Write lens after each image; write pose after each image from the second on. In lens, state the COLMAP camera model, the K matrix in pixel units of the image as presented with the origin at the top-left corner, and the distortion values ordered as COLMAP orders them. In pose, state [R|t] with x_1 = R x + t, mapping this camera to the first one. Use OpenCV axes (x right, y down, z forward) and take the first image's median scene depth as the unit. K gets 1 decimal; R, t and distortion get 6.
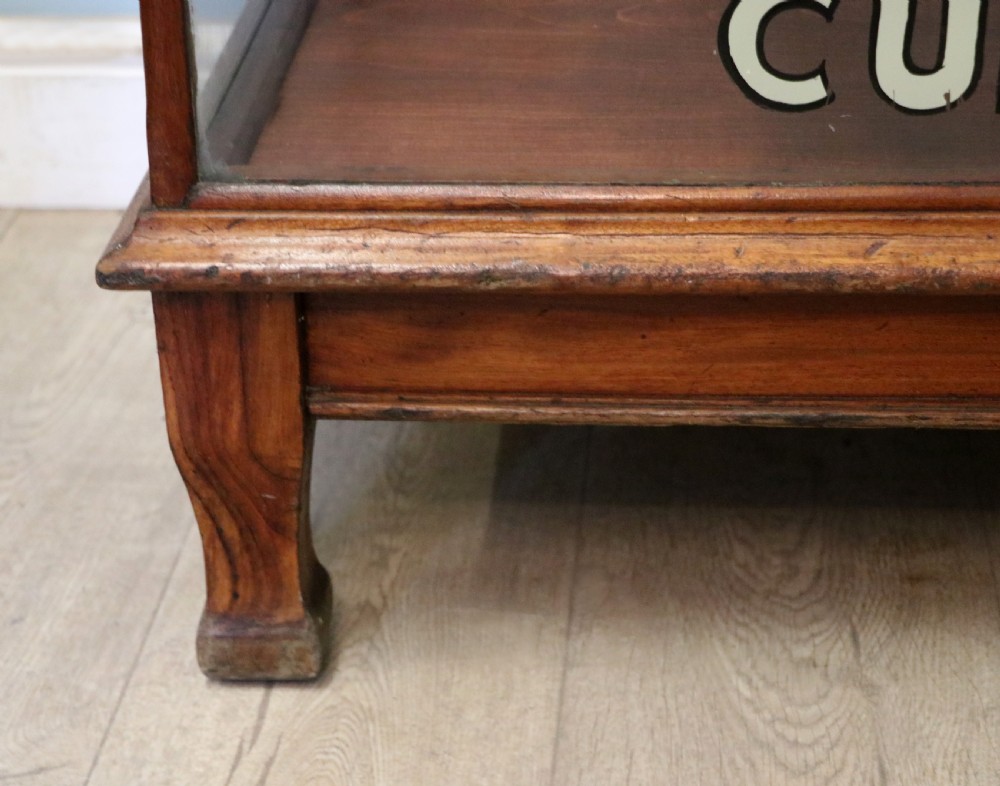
lens RADIAL K [[2482.9, 0, 406.0], [0, 2482.9, 408.0], [0, 0, 1]] dist [0.142661, 0.758521]
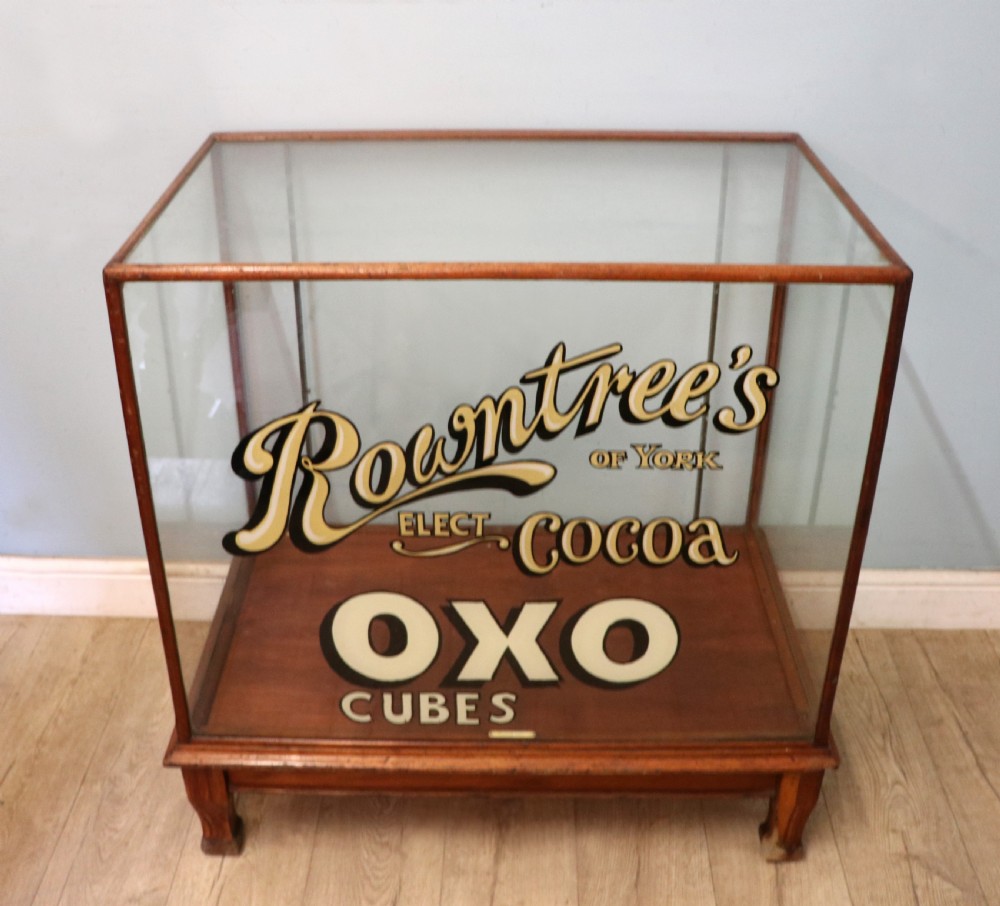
lens RADIAL K [[1196.4, 0, 453.1], [0, 1196.4, 438.0], [0, 0, 1]] dist [-0.185412, 0.135920]
pose [[0.997576, -0.015288, 0.067882, 0.158264], [0.012349, 0.998977, 0.043504, -0.524975], [-0.068478, -0.042561, 0.996744, -0.559183]]
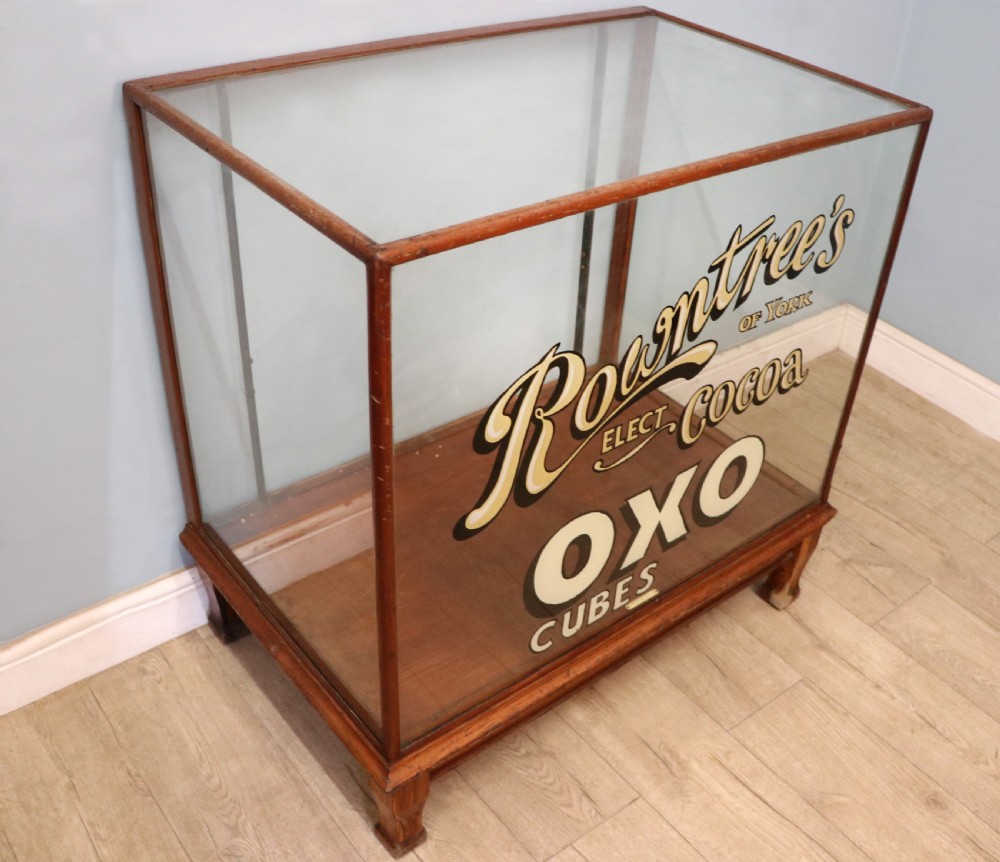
lens RADIAL K [[1054.3, 0, 552.7], [0, 1054.3, 468.0], [0, 0, 1]] dist [-0.169326, 0.046769]
pose [[0.687820, -0.369596, 0.624741, -0.588820], [0.234472, 0.927655, 0.290654, -0.698832], [-0.686969, -0.053434, 0.724720, -0.042604]]
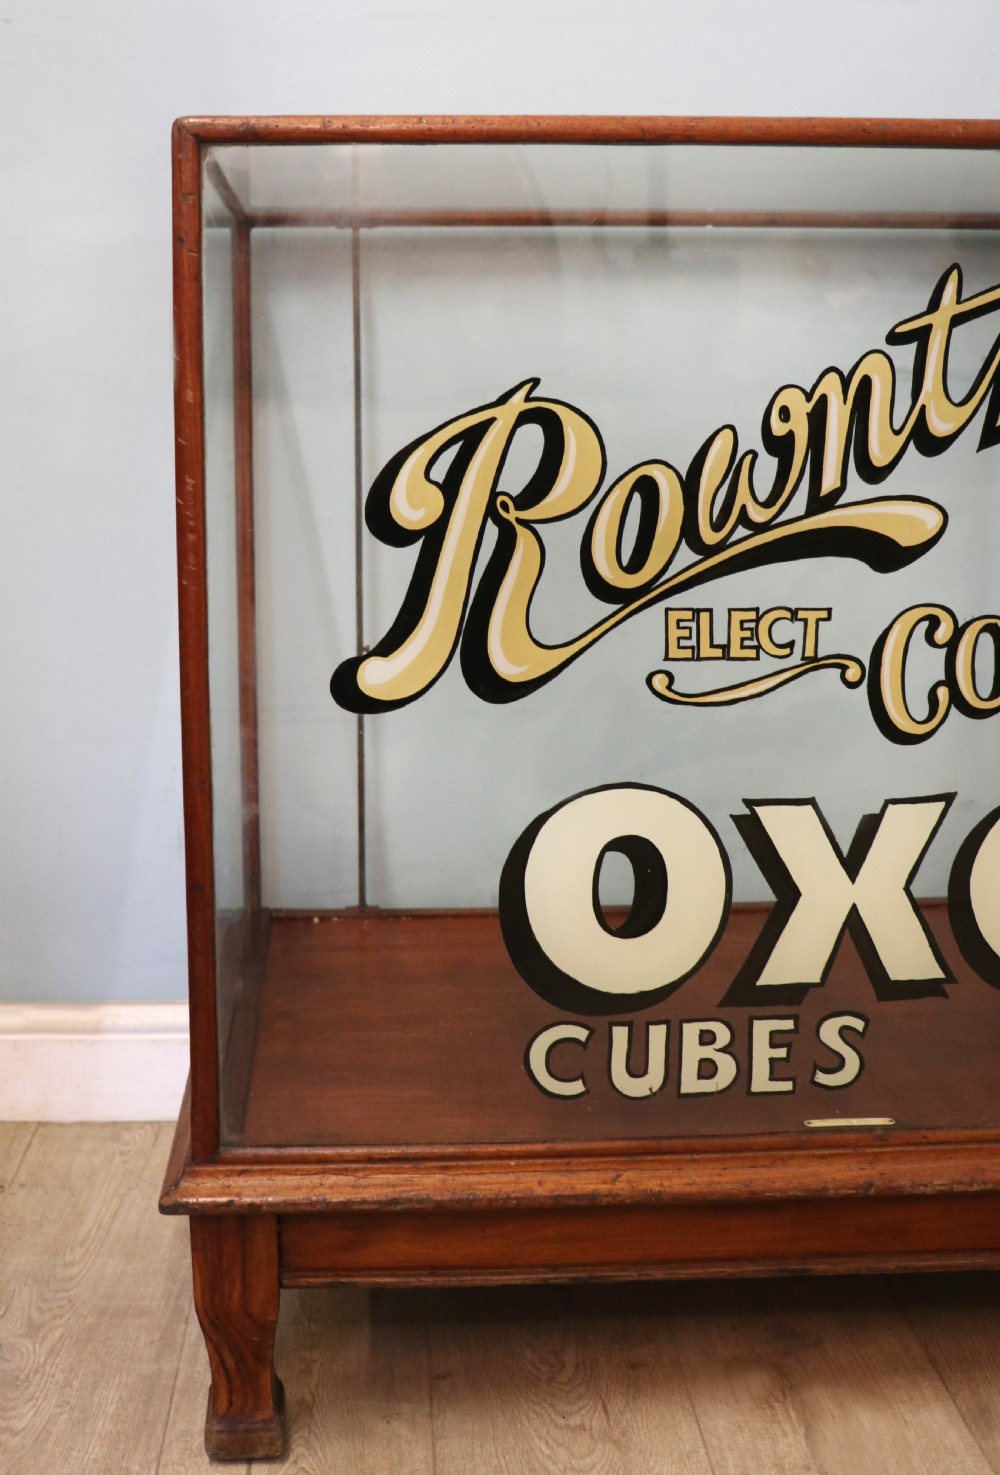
lens RADIAL K [[1677.2, 0, 390.1], [0, 1677.2, 607.7], [0, 0, 1]] dist [-0.153457, 0.197375]
pose [[0.991959, 0.009672, 0.126189, -0.106320], [0.032166, 0.945068, -0.325287, -0.064124], [-0.122403, 0.326730, 0.937158, -0.166476]]
